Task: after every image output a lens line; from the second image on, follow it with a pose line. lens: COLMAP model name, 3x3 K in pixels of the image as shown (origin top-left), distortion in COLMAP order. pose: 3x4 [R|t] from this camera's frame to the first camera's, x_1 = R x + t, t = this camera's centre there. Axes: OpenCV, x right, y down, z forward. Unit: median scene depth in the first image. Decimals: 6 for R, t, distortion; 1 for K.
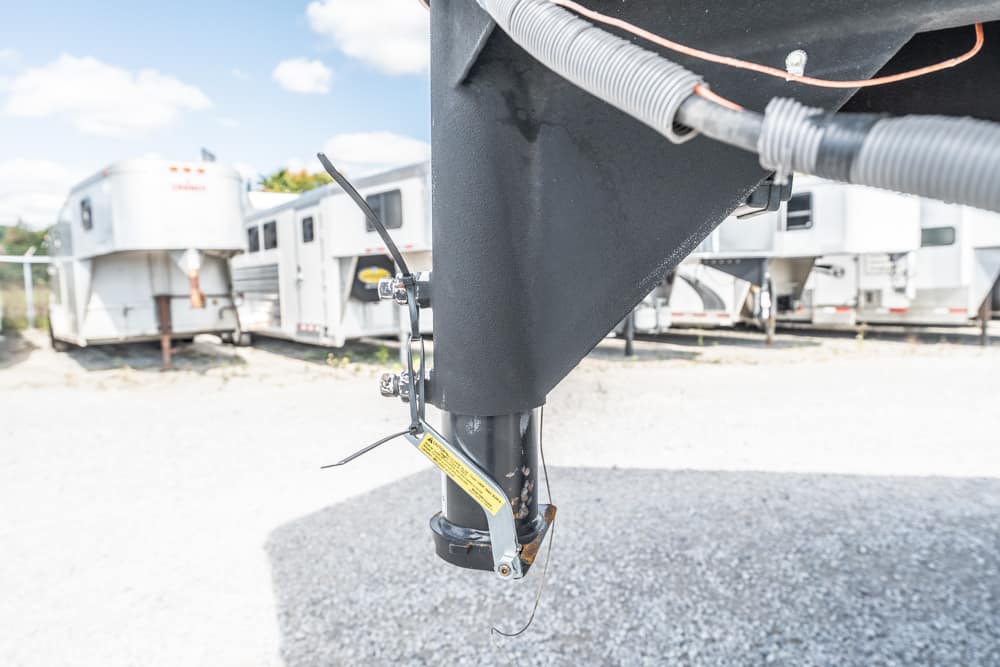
lens RADIAL K [[626.4, 0, 515.7], [0, 626.4, 332.8], [0, 0, 1]] dist [-0.003725, -0.000090]
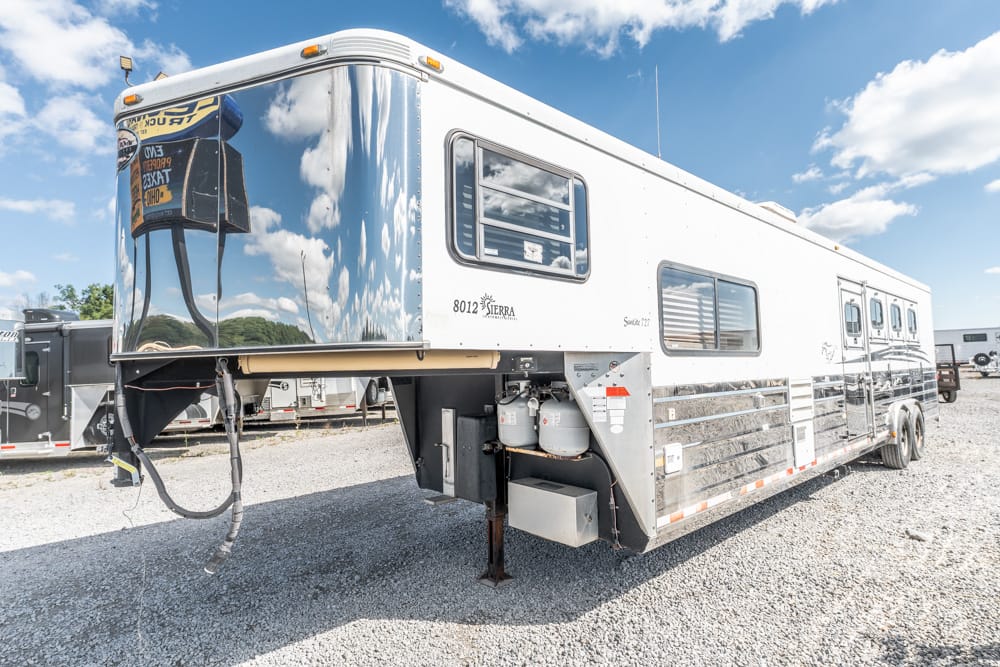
lens RADIAL K [[508.9, 0, 489.0], [0, 508.9, 333.2], [0, 0, 1]] dist [-0.003322, 0.000039]
pose [[0.681392, 0.037949, 0.730934, -0.074611], [0.099100, 0.984675, -0.143507, 0.005307], [-0.725179, 0.170220, 0.667189, -0.261244]]
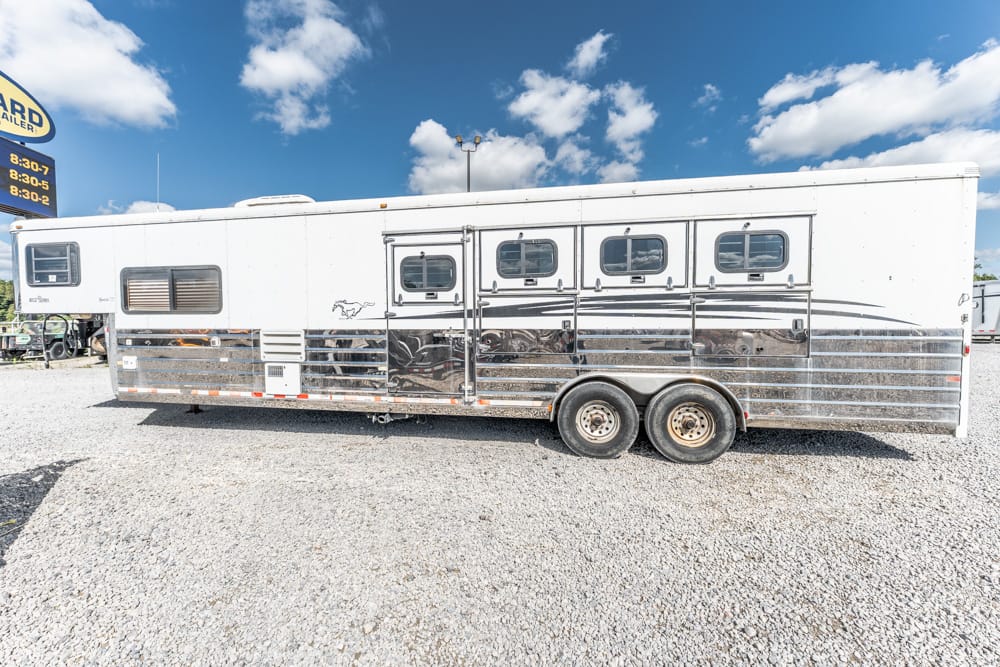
lens RADIAL K [[395.9, 0, 500.0], [0, 395.9, 333.5], [0, 0, 1]] dist [-0.001361, -0.000029]
pose [[0.997467, -0.000997, -0.071118, 1.462049], [-0.004098, 0.997435, -0.071458, 0.076993], [0.071007, 0.071569, 0.994905, -0.892743]]
